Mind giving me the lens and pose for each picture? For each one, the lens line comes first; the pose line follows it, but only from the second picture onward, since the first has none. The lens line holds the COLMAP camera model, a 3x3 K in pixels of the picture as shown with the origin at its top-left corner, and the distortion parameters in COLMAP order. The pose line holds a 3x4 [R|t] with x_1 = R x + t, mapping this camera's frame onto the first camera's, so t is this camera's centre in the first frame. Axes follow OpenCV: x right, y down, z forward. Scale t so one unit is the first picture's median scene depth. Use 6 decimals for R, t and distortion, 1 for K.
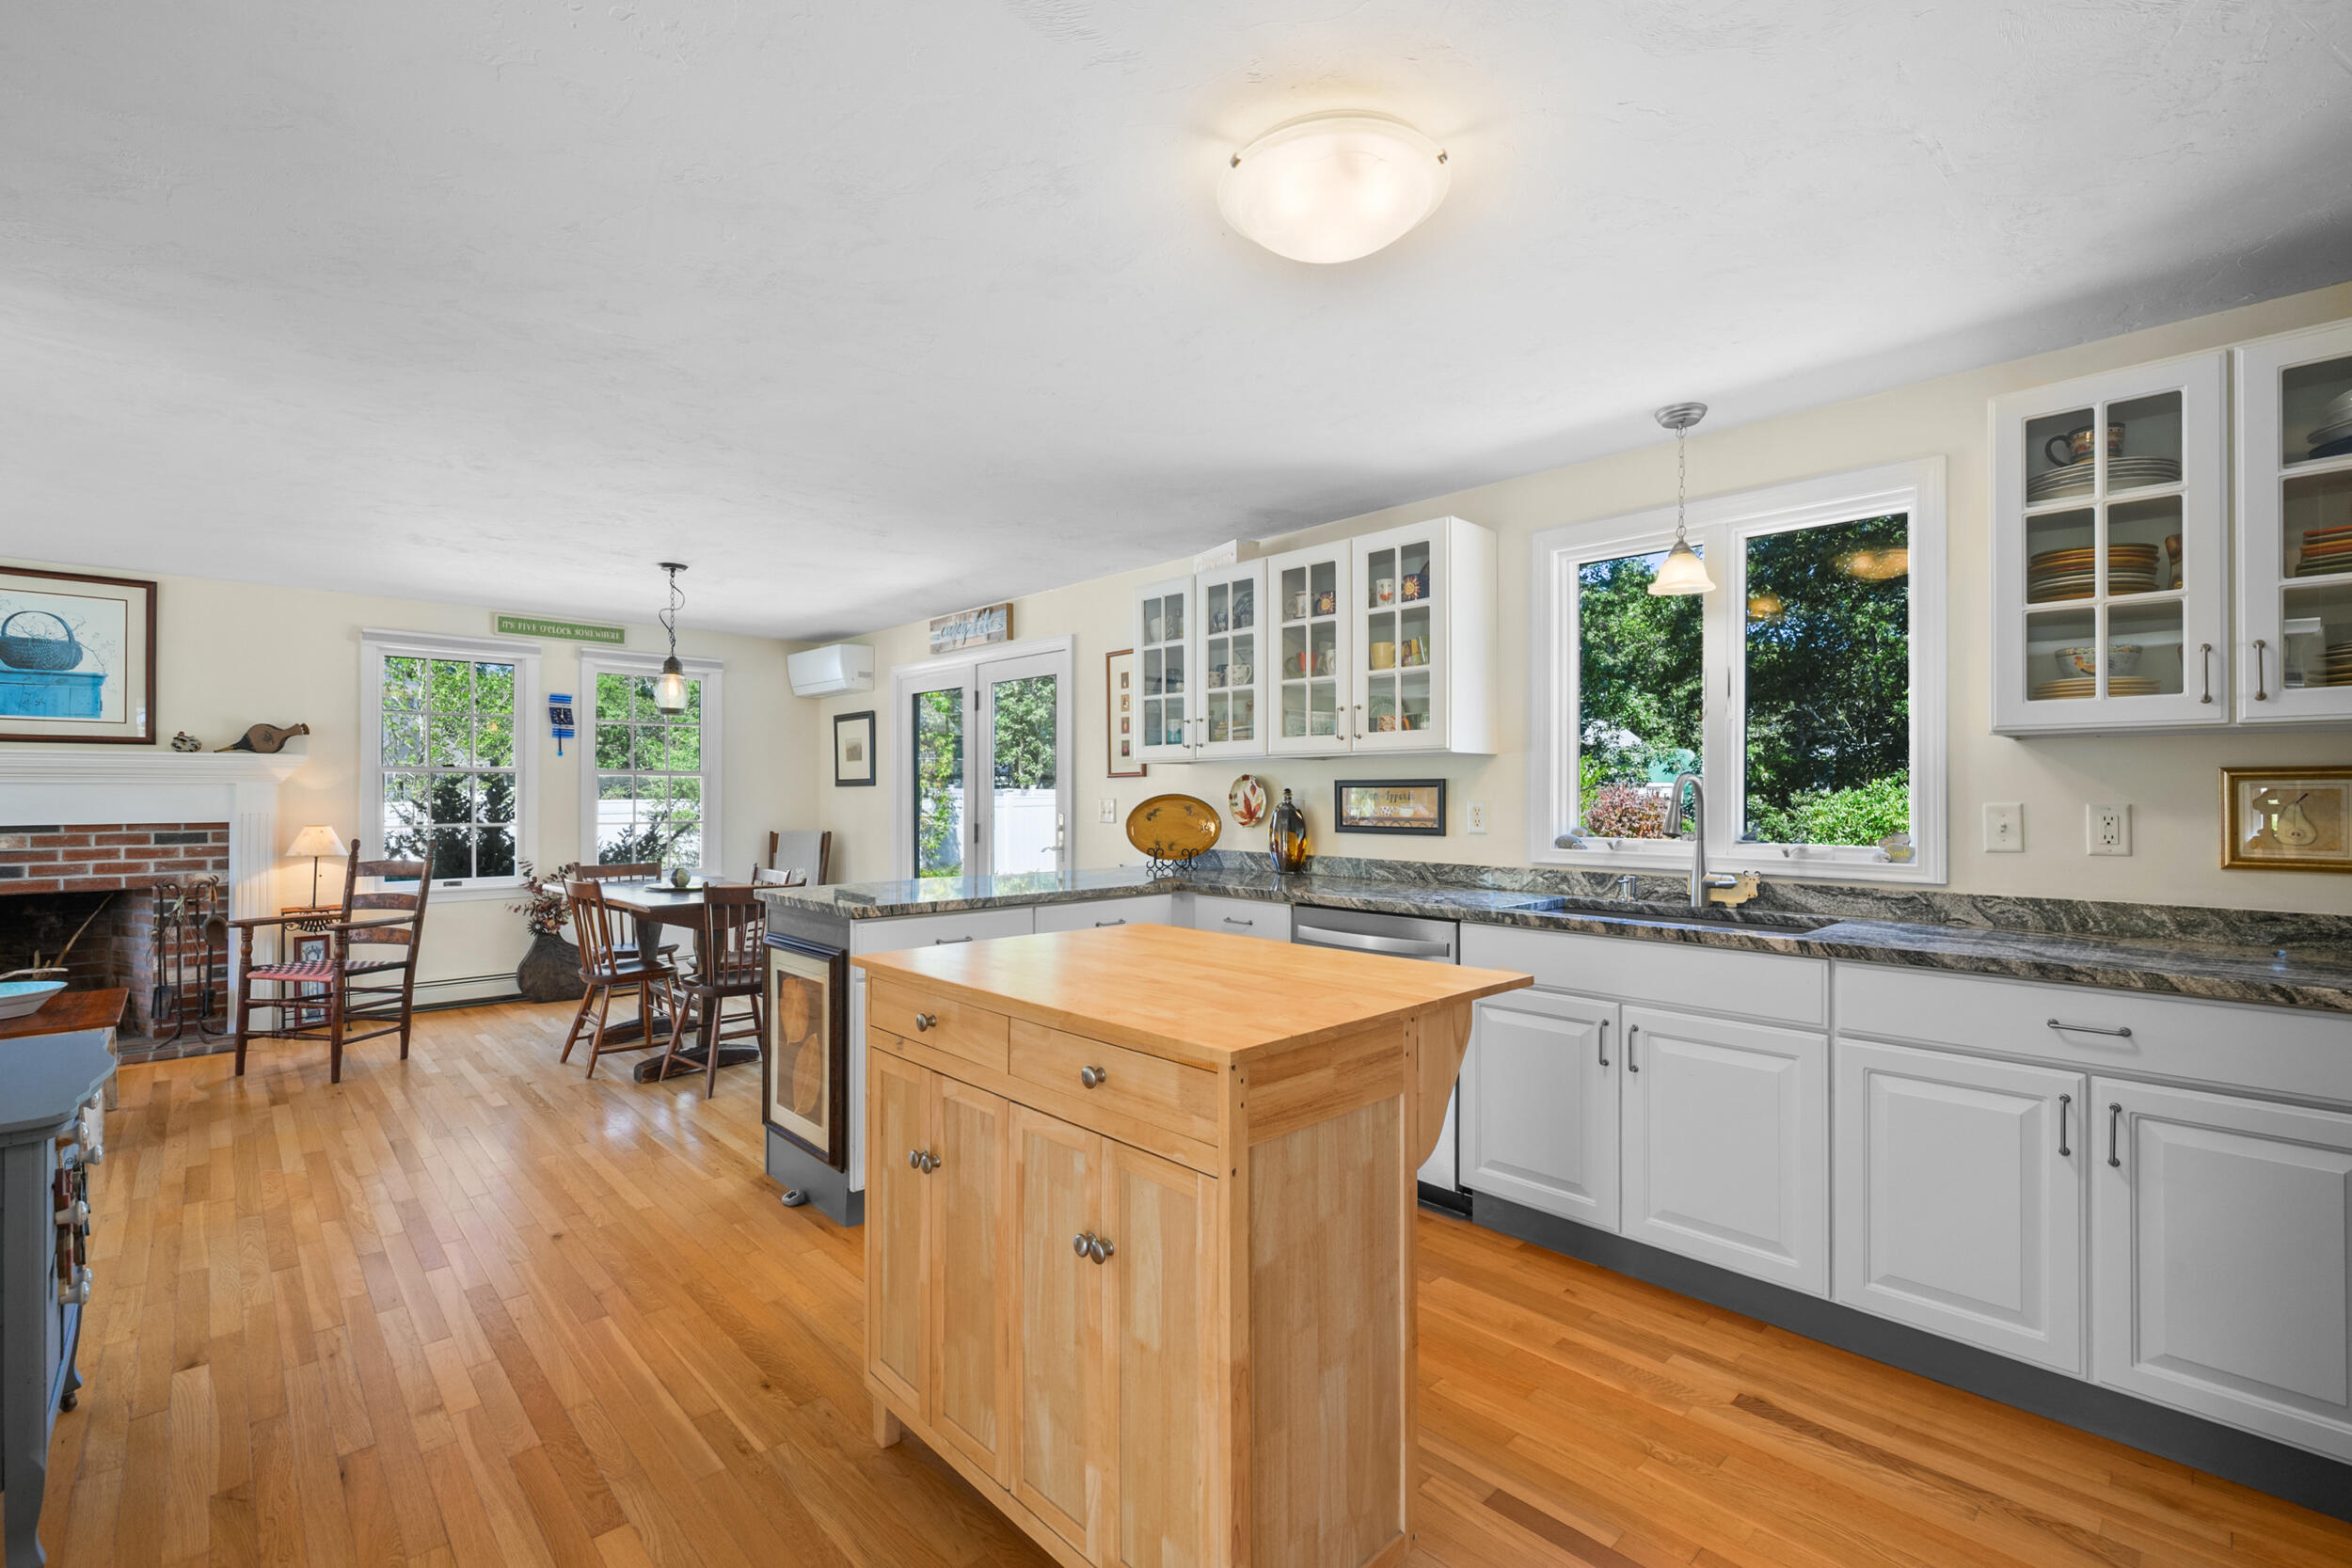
lens RADIAL K [[1019.8, 0, 1181.7], [0, 1019.8, 782.9], [0, 0, 1]] dist [-0.005045, 0.000296]
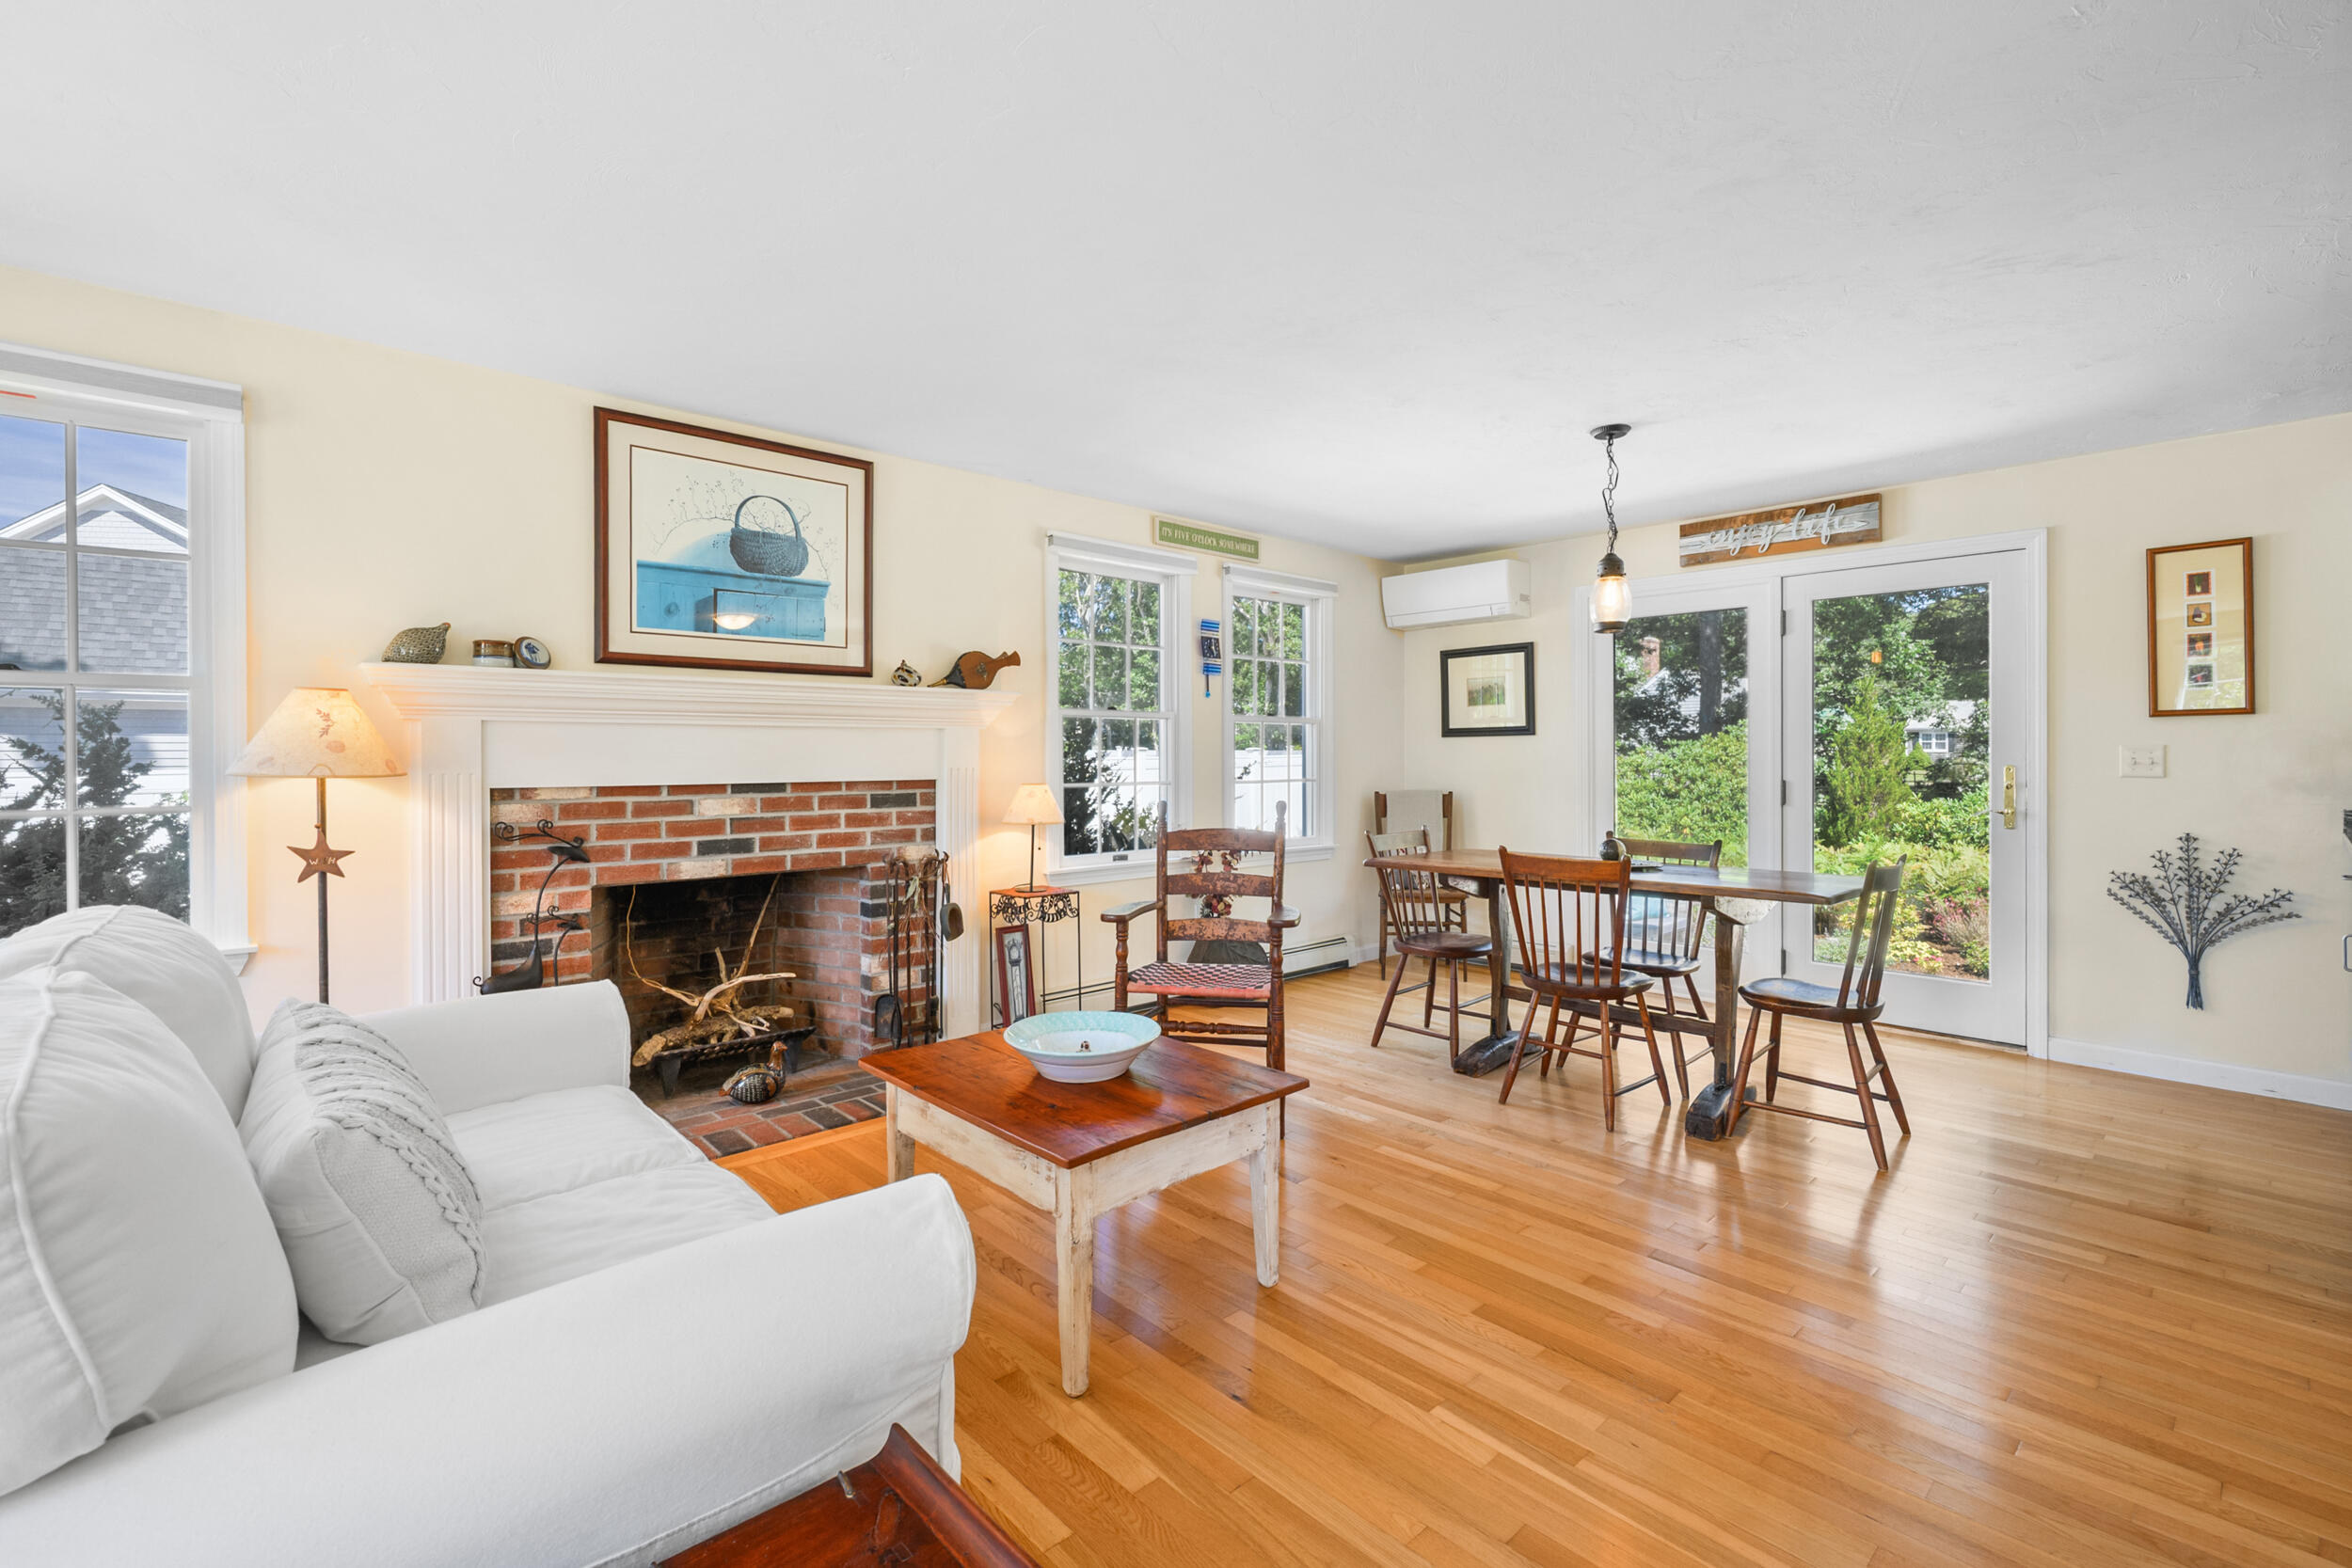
lens RADIAL K [[1019.8, 0, 1162.3], [0, 1019.8, 759.2], [0, 0, 1]] dist [-0.005045, 0.000296]
pose [[0.999783, -0.002604, -0.020648, -0.812023], [0.002868, 0.999914, 0.012797, 0.015128], [0.020613, -0.012853, 0.999705, 0.251512]]
